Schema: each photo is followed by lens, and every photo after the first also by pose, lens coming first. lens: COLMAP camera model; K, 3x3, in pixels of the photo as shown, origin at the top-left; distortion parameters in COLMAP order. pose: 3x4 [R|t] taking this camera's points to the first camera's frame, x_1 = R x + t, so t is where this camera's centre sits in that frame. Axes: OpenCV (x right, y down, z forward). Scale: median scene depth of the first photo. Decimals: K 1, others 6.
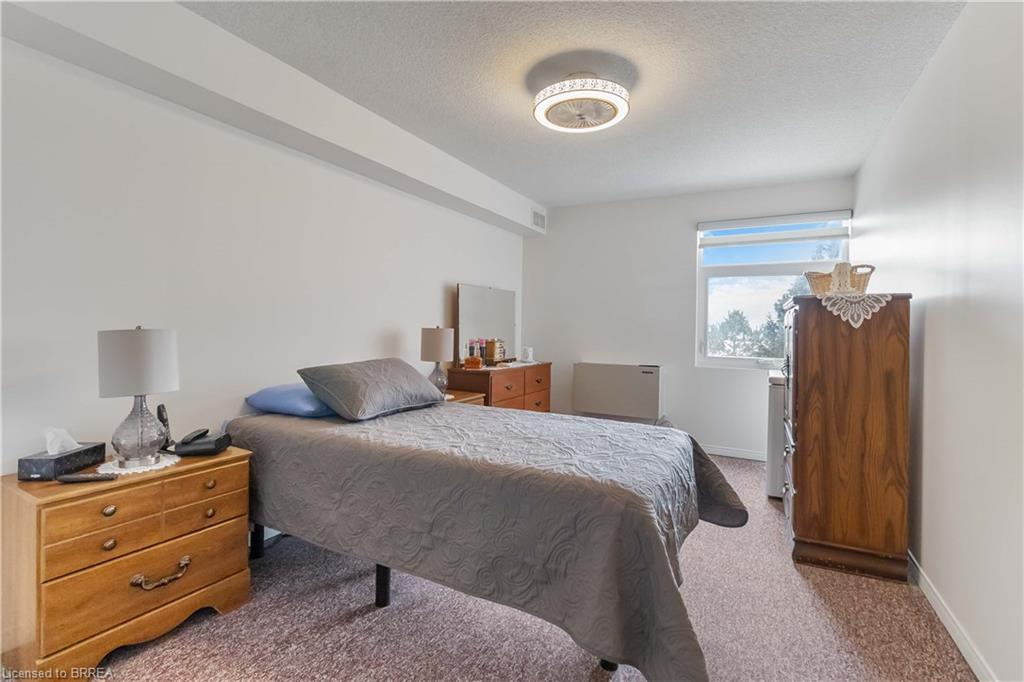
lens RADIAL K [[481.7, 0, 515.0], [0, 481.7, 324.7], [0, 0, 1]] dist [0.002425, 0.000507]
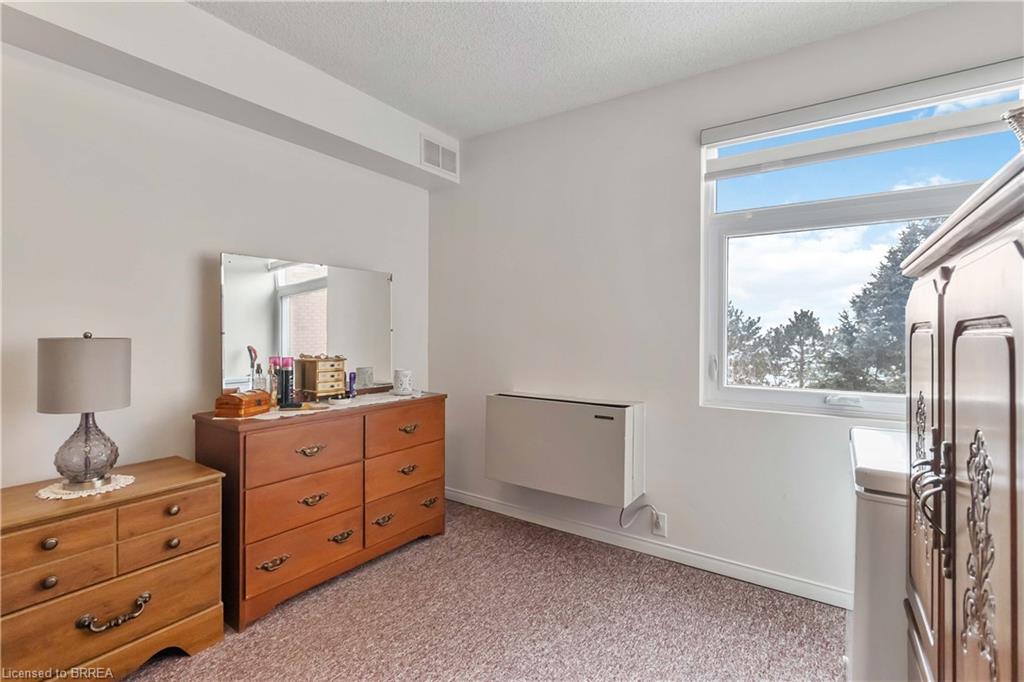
lens RADIAL K [[477.5, 0, 514.3], [0, 477.5, 334.9], [0, 0, 1]] dist [-0.002215, 0.000027]
pose [[0.992821, -0.008396, -0.119317, 0.115237], [0.009524, 0.999915, 0.008884, 0.001232], [0.119232, -0.009956, 0.992817, 0.224158]]
